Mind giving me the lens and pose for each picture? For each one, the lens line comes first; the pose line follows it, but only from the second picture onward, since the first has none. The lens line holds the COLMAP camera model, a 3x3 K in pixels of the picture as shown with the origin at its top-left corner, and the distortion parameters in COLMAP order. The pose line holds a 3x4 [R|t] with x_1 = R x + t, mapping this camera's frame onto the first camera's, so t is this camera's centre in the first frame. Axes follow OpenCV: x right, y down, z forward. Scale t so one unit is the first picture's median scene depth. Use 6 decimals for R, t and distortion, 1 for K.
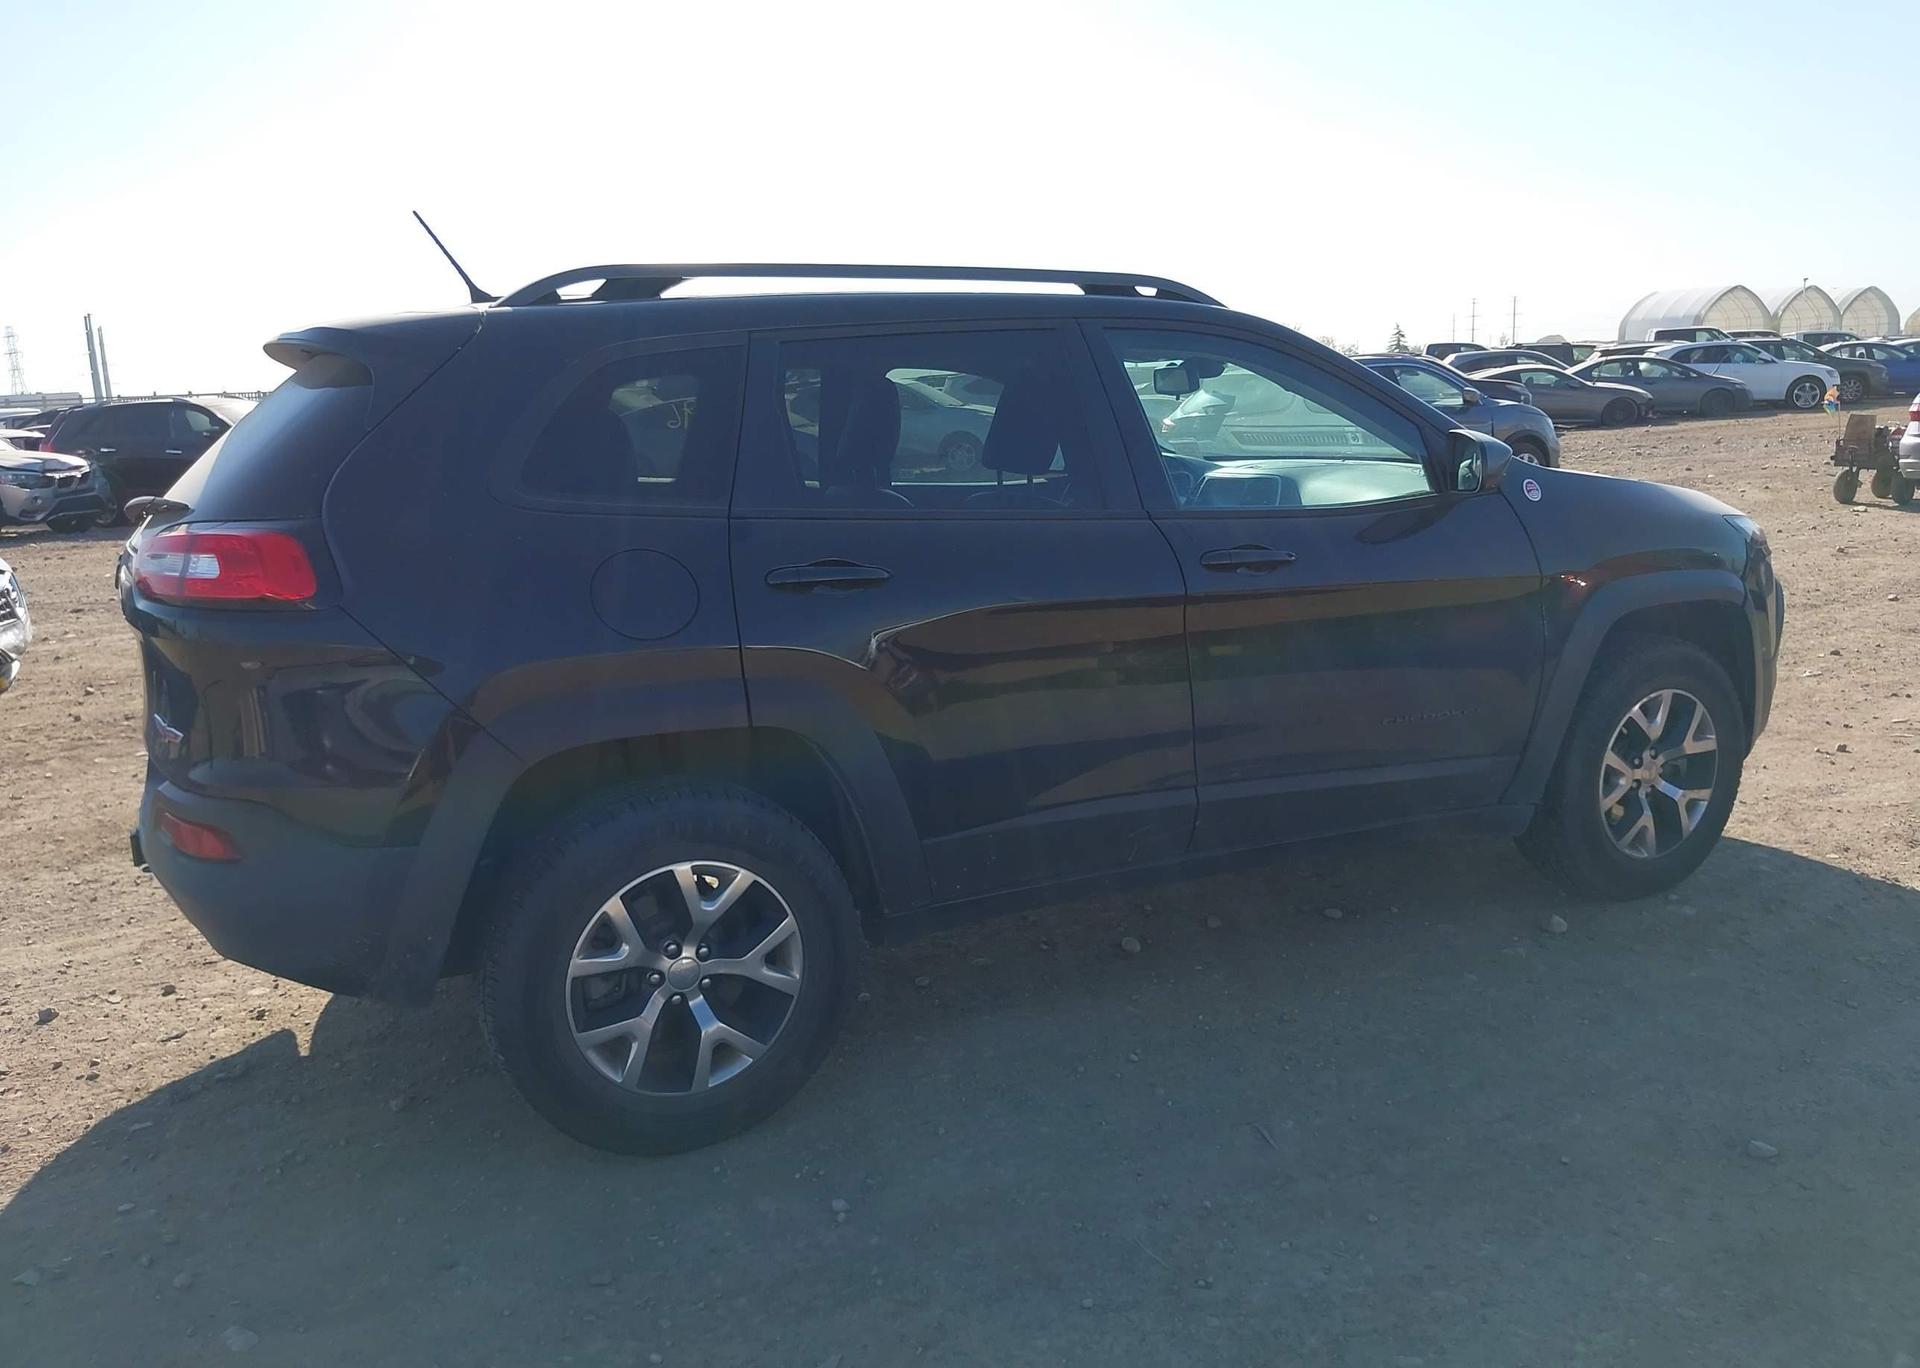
lens RADIAL K [[1563.7, 0, 964.7], [0, 1563.7, 690.0], [0, 0, 1]] dist [0.036302, -0.043500]
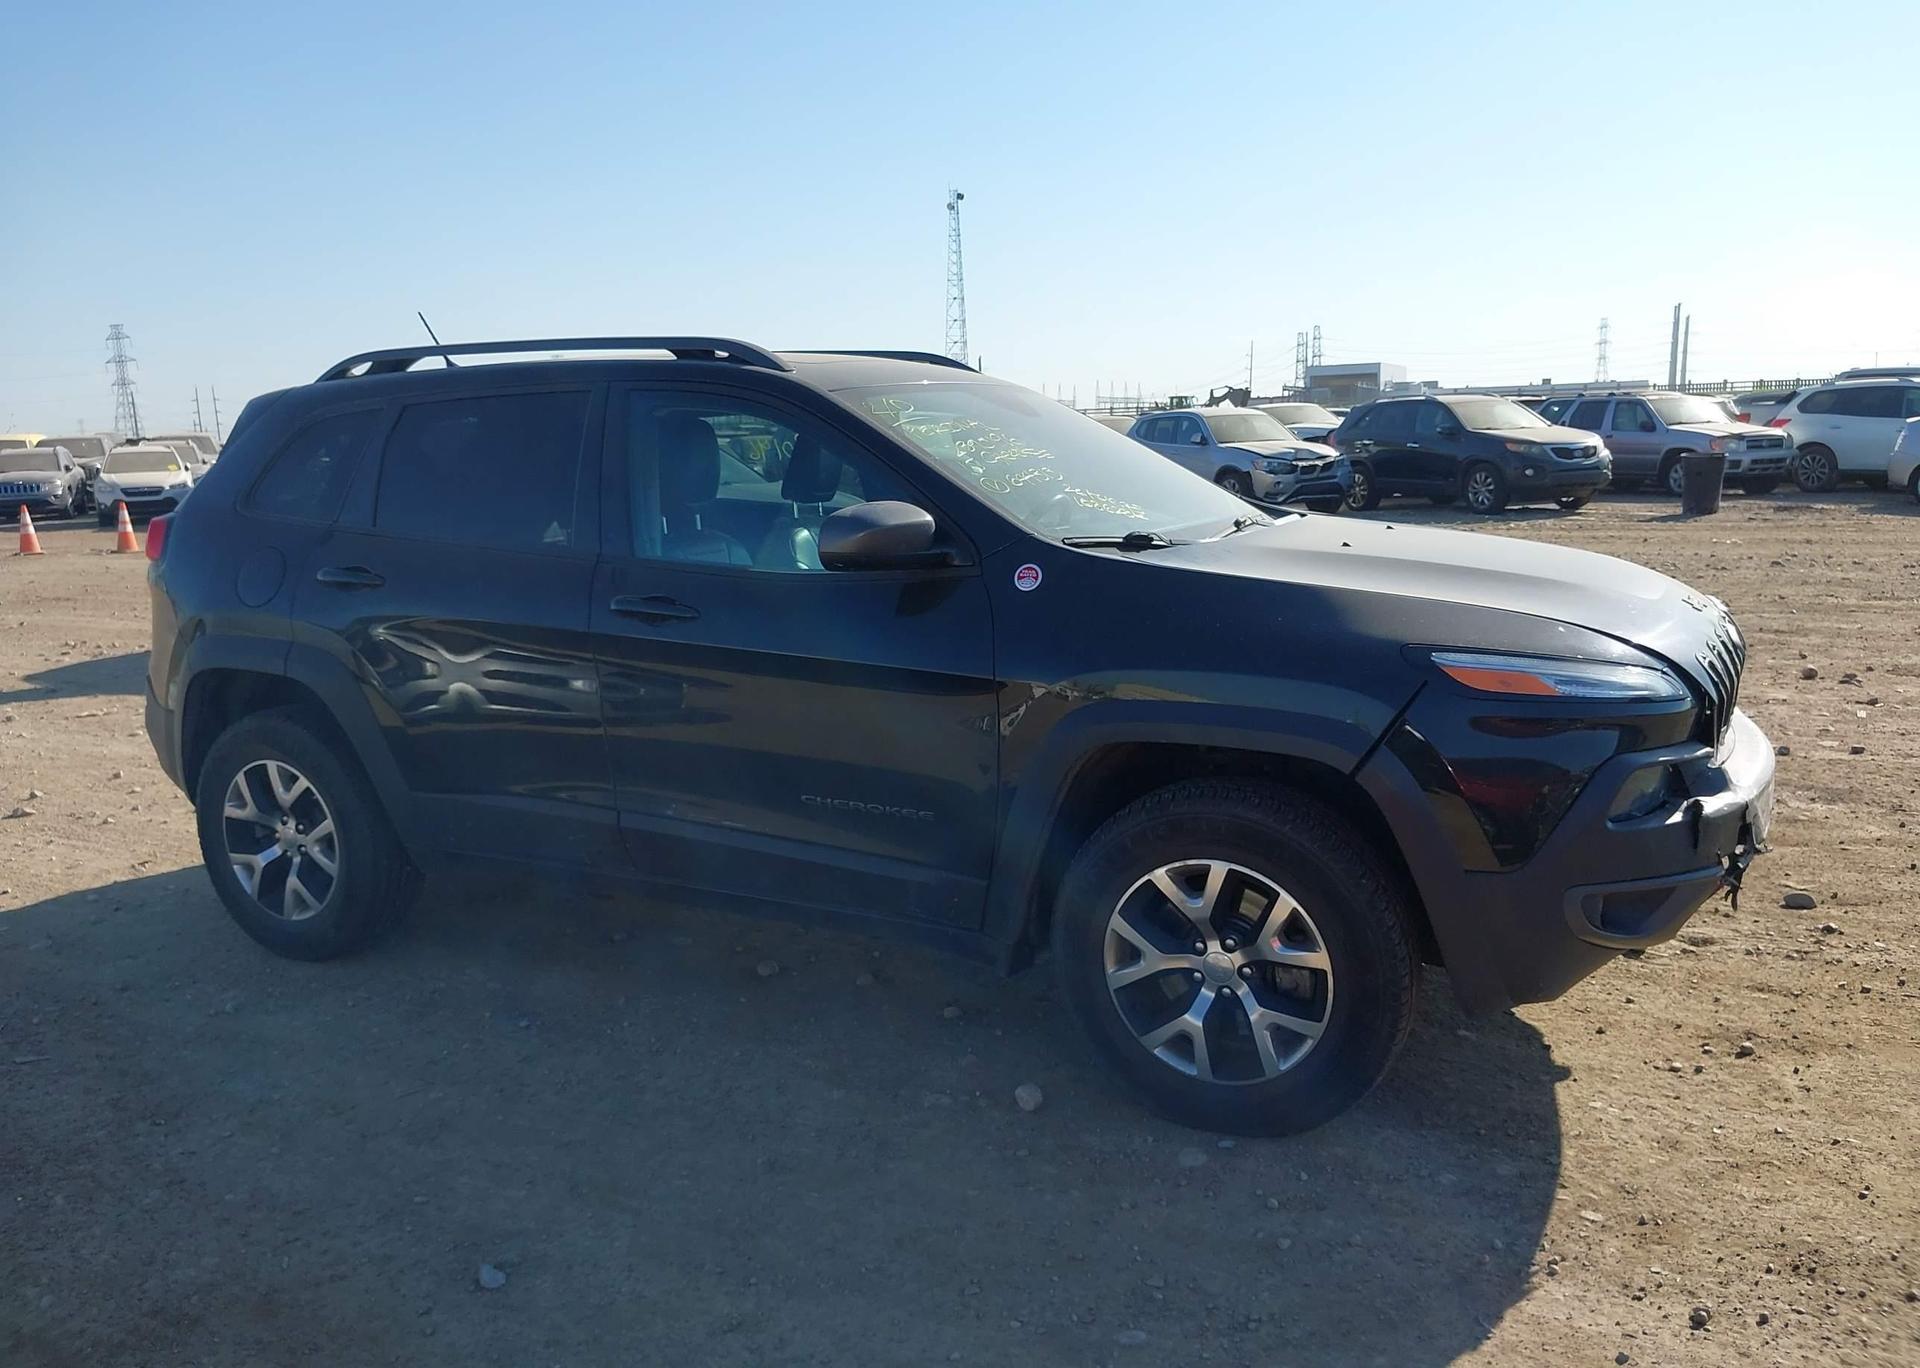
lens RADIAL K [[1563.7, 0, 944.3], [0, 1563.7, 693.4], [0, 0, 1]] dist [0.036302, -0.043500]
pose [[0.573467, 0.160229, -0.803406, 1.188023], [-0.150874, 0.984569, 0.088666, -0.156232], [0.805216, 0.070366, 0.588792, 0.552653]]
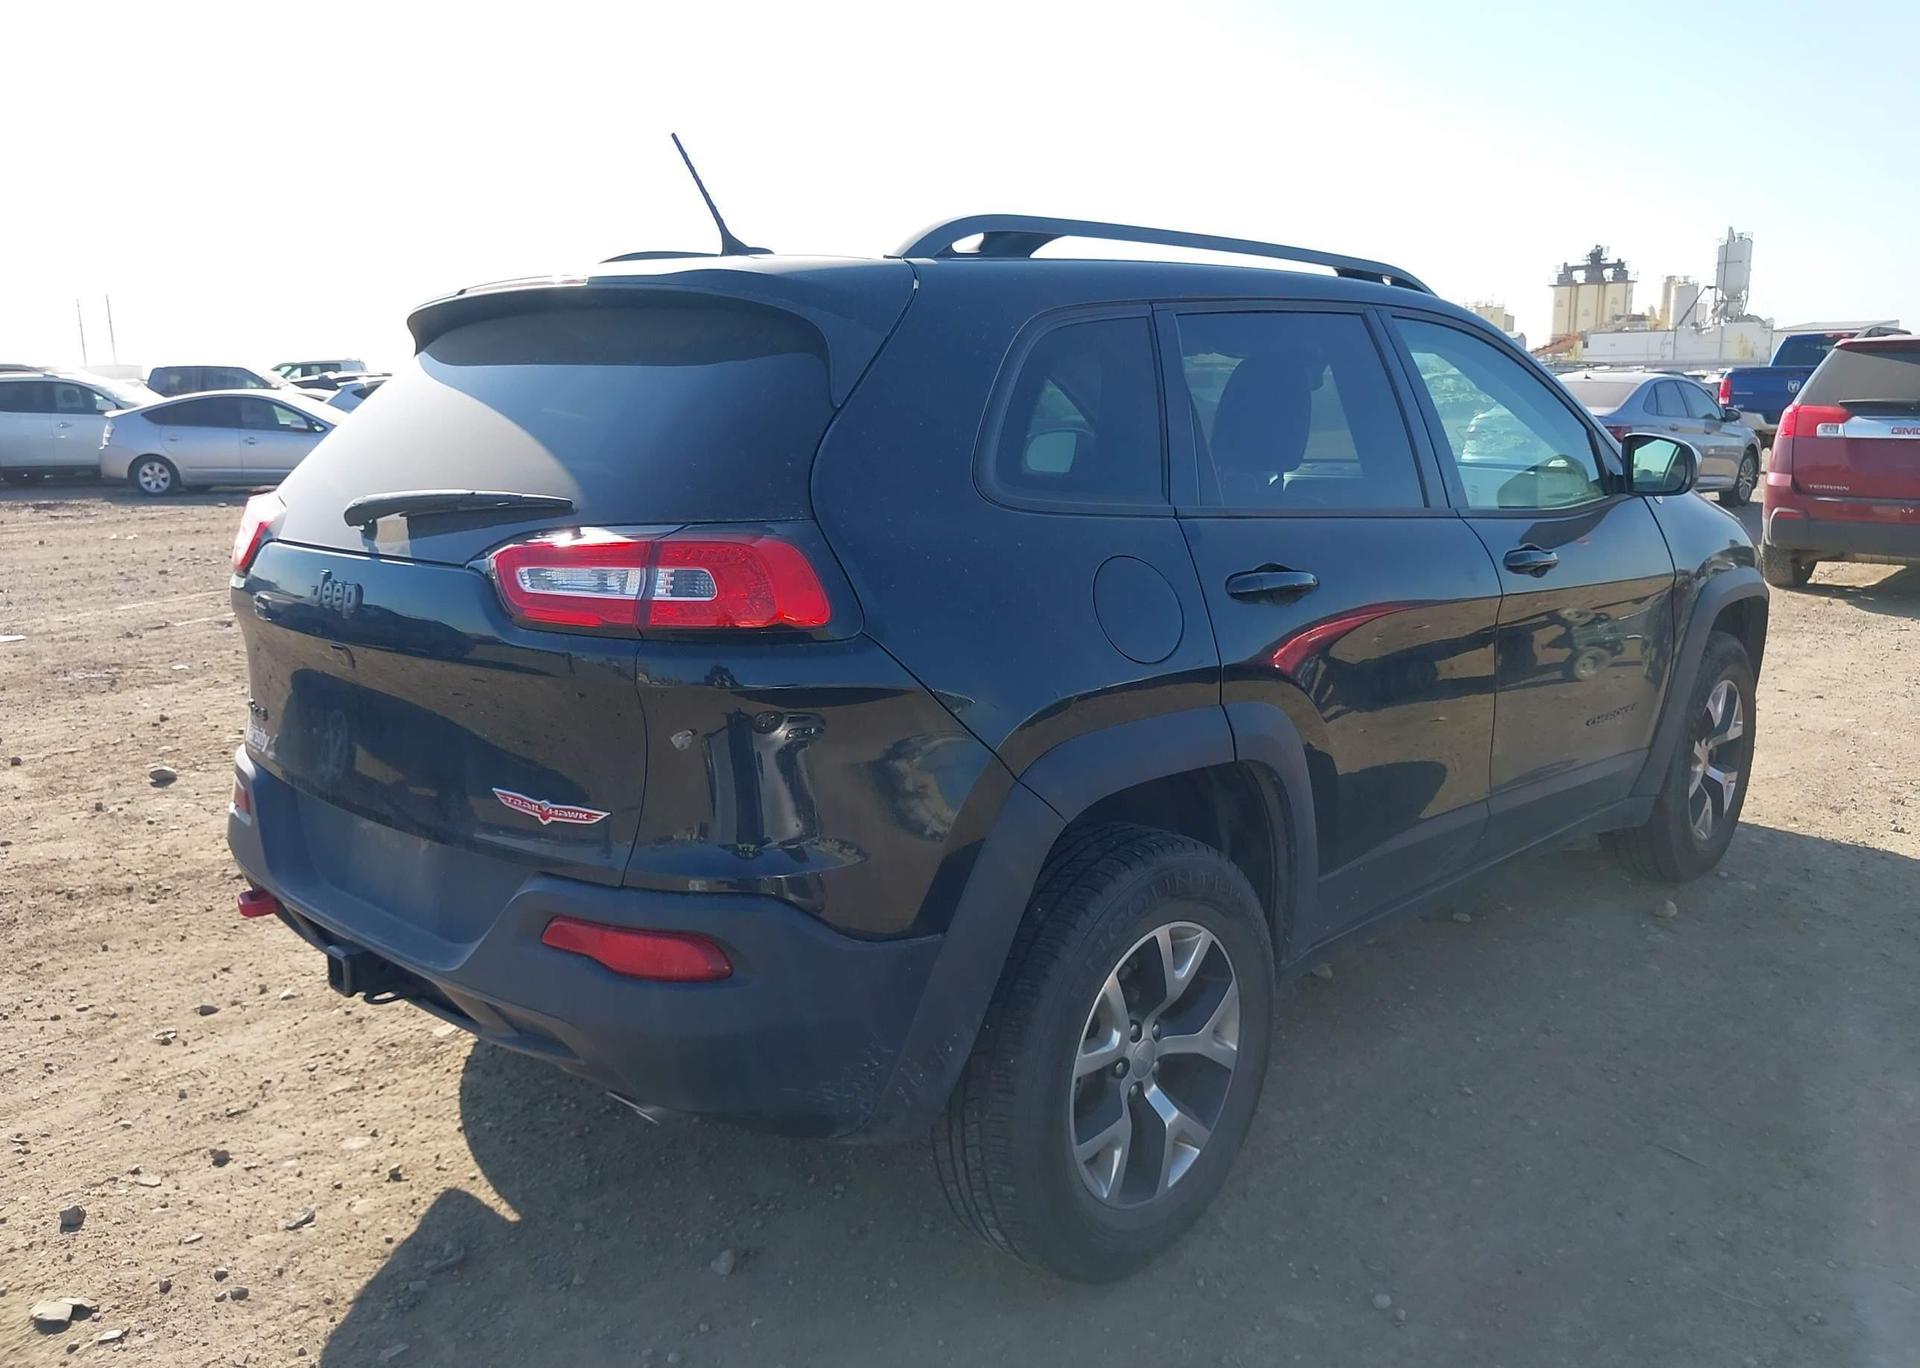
lens RADIAL K [[1563.7, 0, 956.3], [0, 1563.7, 676.5], [0, 0, 1]] dist [0.036302, -0.043500]
pose [[0.943716, -0.036576, 0.328728, -0.485241], [0.041368, 0.999115, -0.007593, -0.019267], [-0.328159, 0.020764, 0.944394, 0.209305]]
